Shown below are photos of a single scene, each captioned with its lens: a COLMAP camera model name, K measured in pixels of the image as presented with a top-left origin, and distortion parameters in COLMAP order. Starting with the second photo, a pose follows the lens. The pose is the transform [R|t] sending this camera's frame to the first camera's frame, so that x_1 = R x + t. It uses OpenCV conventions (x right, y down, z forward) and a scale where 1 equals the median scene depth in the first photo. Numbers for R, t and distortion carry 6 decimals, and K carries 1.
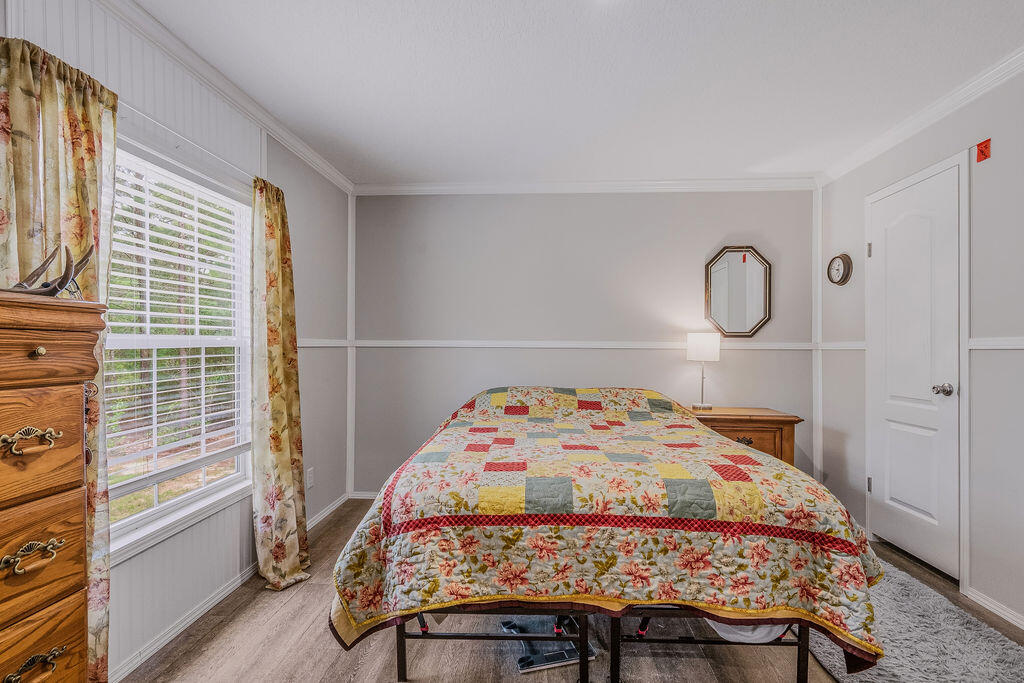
lens RADIAL K [[475.1, 0, 514.0], [0, 475.1, 352.8], [0, 0, 1]] dist [-0.001113, 0.000942]
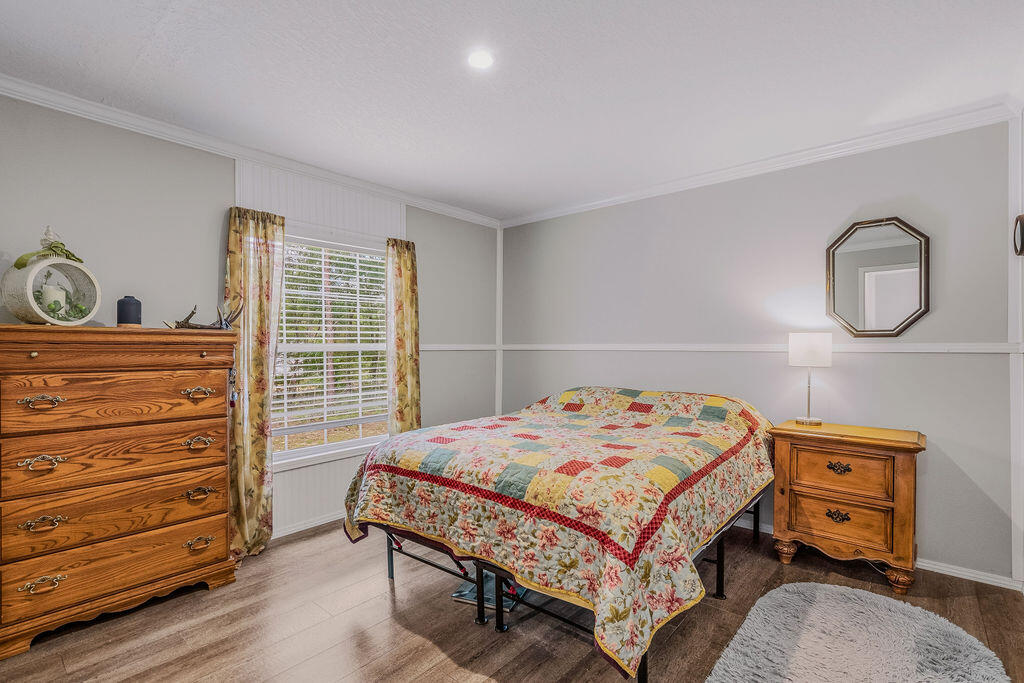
lens RADIAL K [[477.5, 0, 522.1], [0, 477.5, 353.3], [0, 0, 1]] dist [-0.002537, 0.001835]
pose [[0.797926, 0.003144, -0.602747, 1.120663], [-0.004067, 0.999992, -0.000167, -0.008040], [0.602741, 0.002584, 0.797933, 0.066857]]
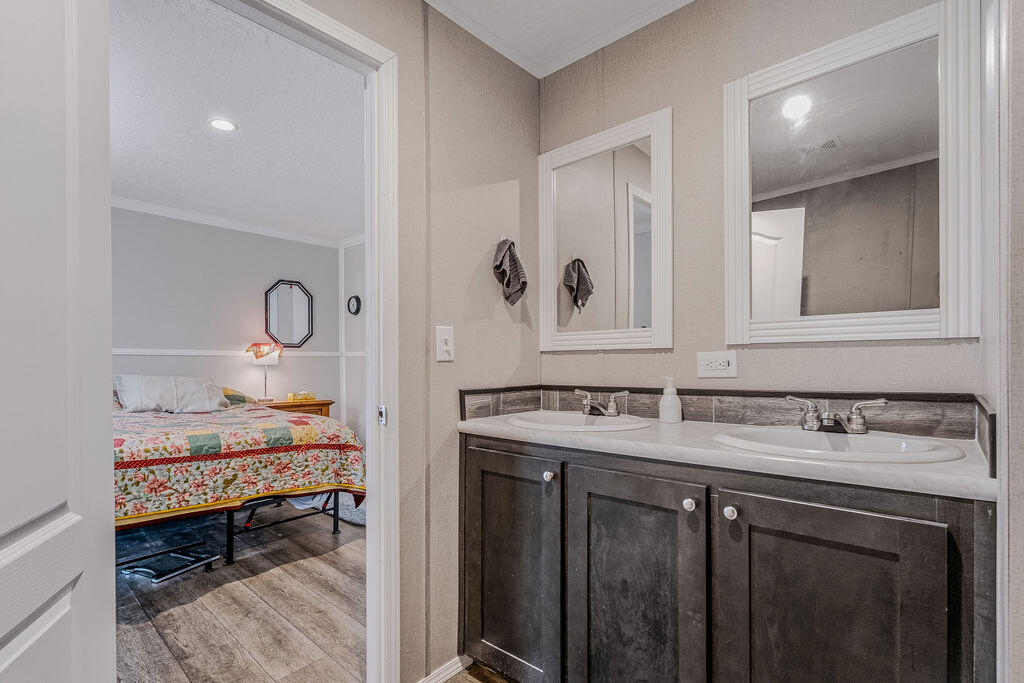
lens RADIAL K [[486.3, 0, 511.9], [0, 486.3, 364.1], [0, 0, 1]] dist [0.013194, 0.000806]
pose [[0.622924, -0.013888, 0.782159, -0.540767], [0.010857, 0.999900, 0.009107, 0.022668], [-0.782207, 0.002819, 0.623012, -0.881075]]
